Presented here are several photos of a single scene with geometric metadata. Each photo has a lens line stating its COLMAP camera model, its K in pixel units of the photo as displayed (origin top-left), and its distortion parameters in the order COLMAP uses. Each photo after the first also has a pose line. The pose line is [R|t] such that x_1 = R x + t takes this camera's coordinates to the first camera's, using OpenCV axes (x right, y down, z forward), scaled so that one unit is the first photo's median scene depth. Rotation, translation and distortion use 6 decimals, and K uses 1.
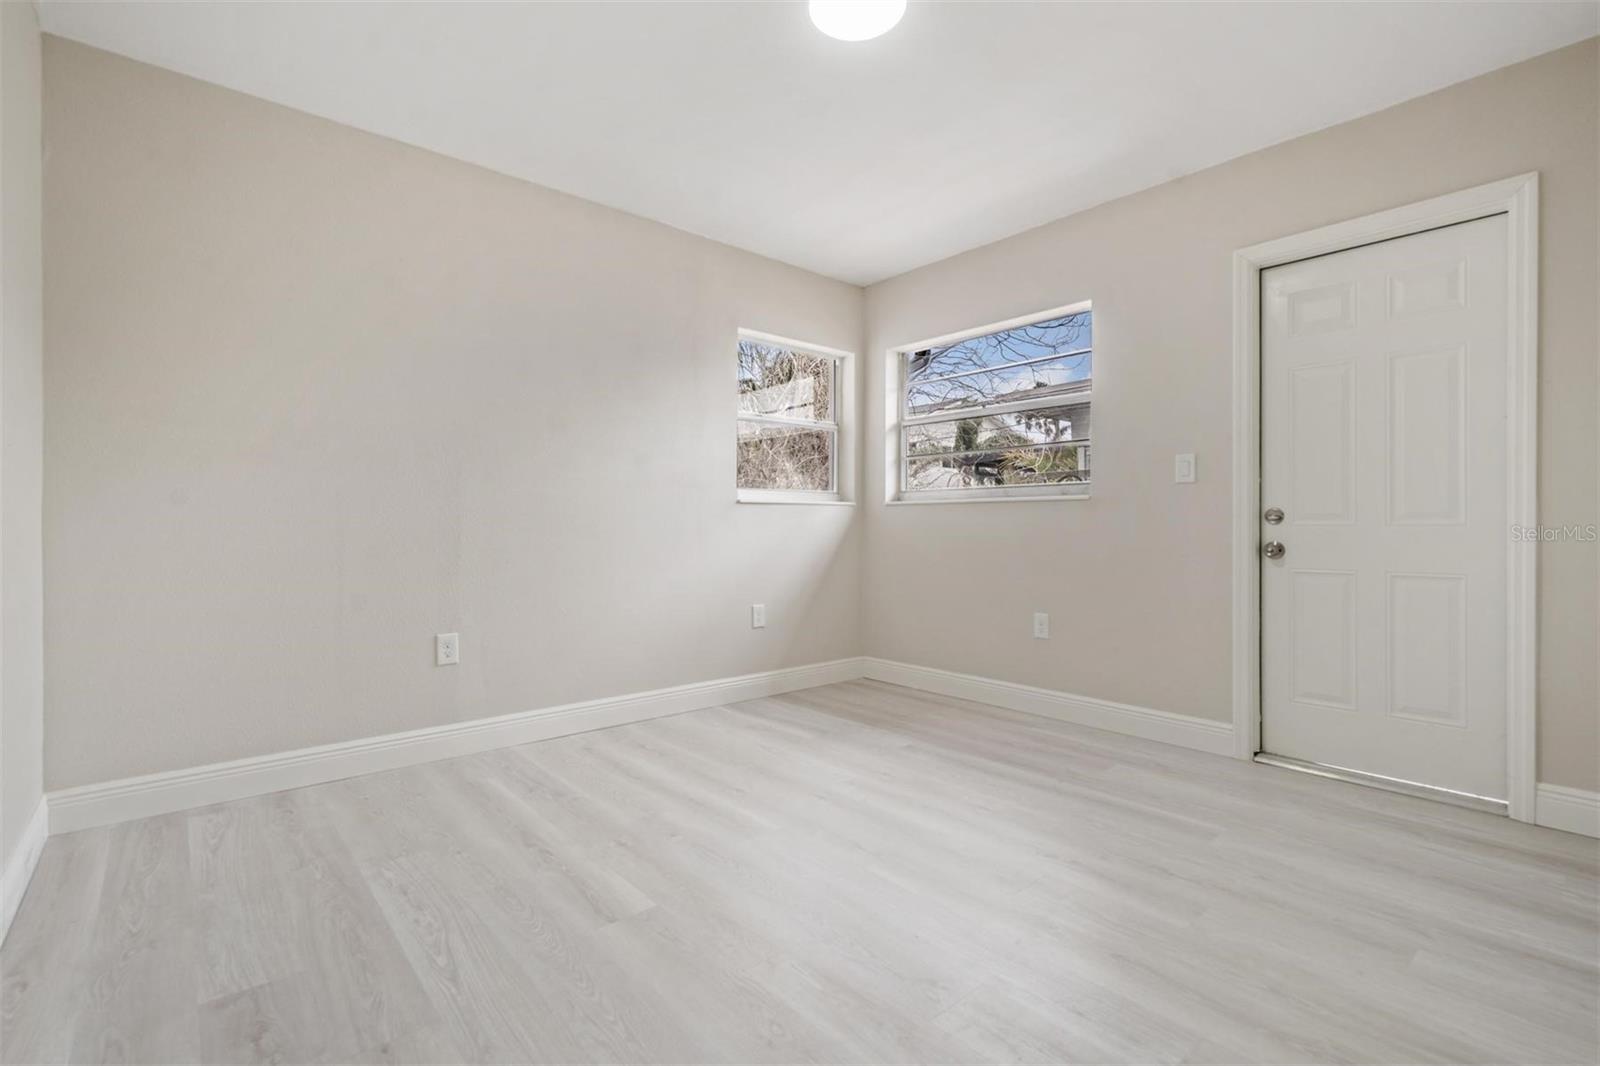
lens RADIAL K [[726.4, 0, 796.2], [0, 726.4, 533.8], [0, 0, 1]] dist [0.014270, 0.000004]
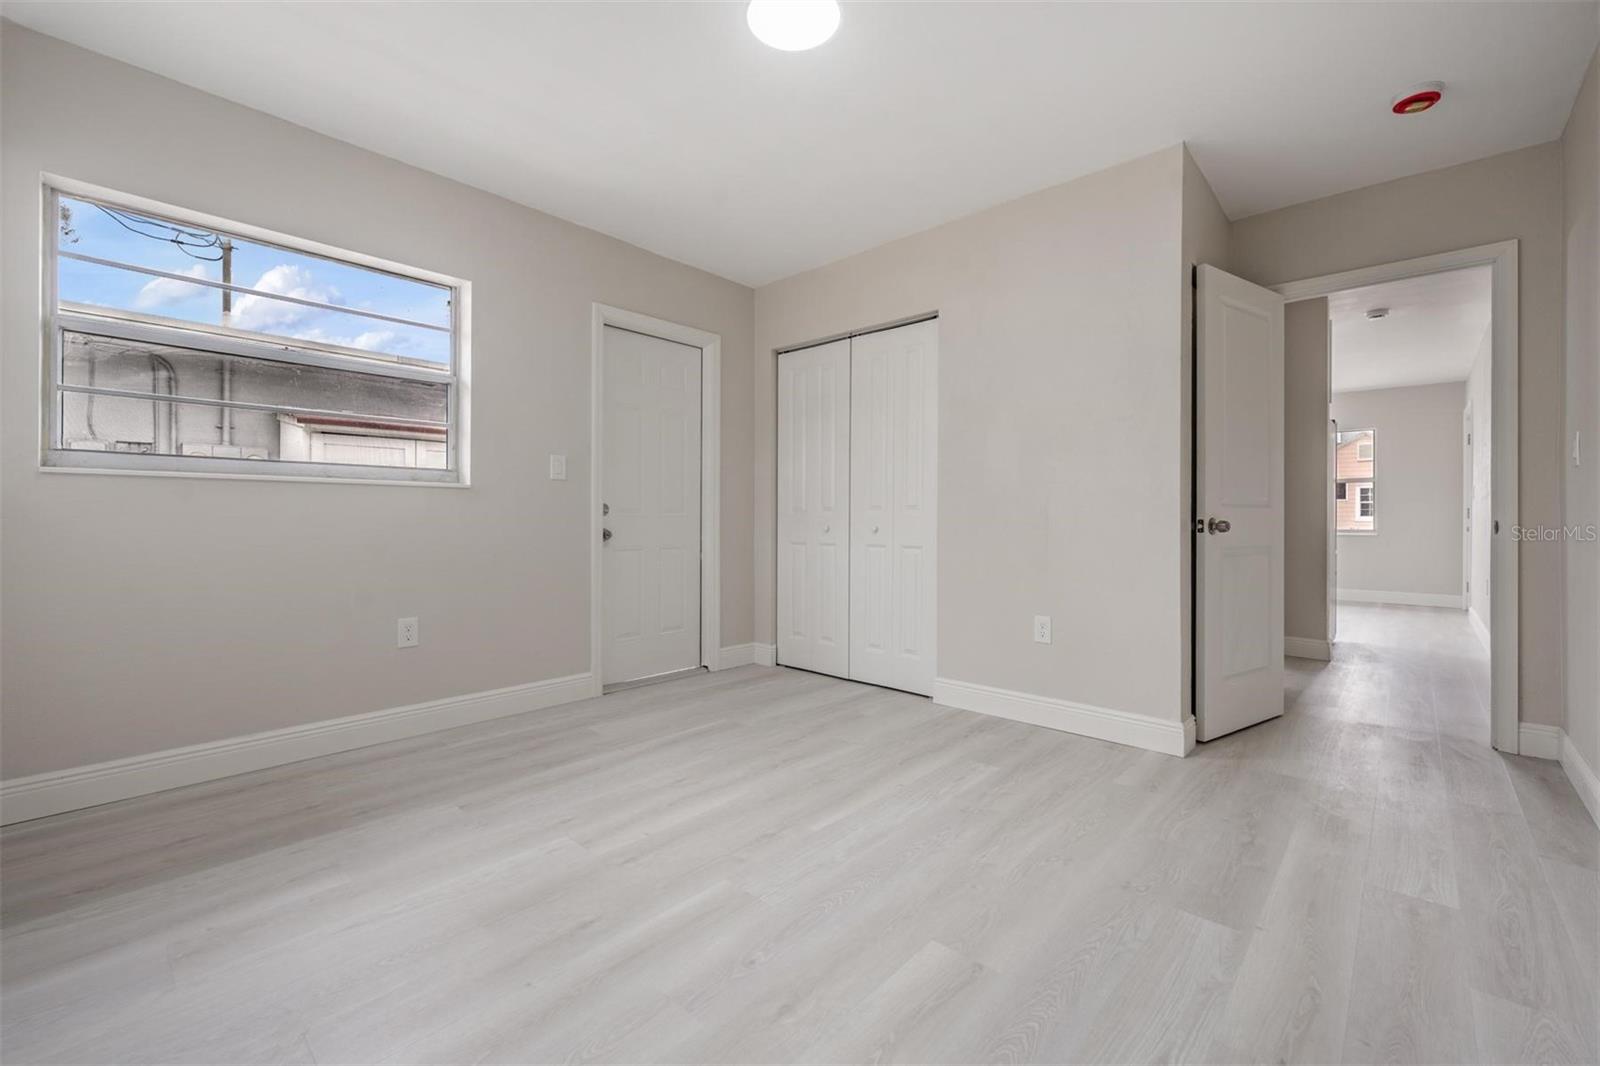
lens RADIAL K [[672.0, 0, 795.8], [0, 672.0, 520.0], [0, 0, 1]] dist [0.000558, -0.000053]
pose [[-0.116835, -0.002566, 0.993148, -0.653074], [0.006171, 0.999975, 0.003310, -0.007247], [-0.993132, 0.006515, -0.116817, 0.831953]]
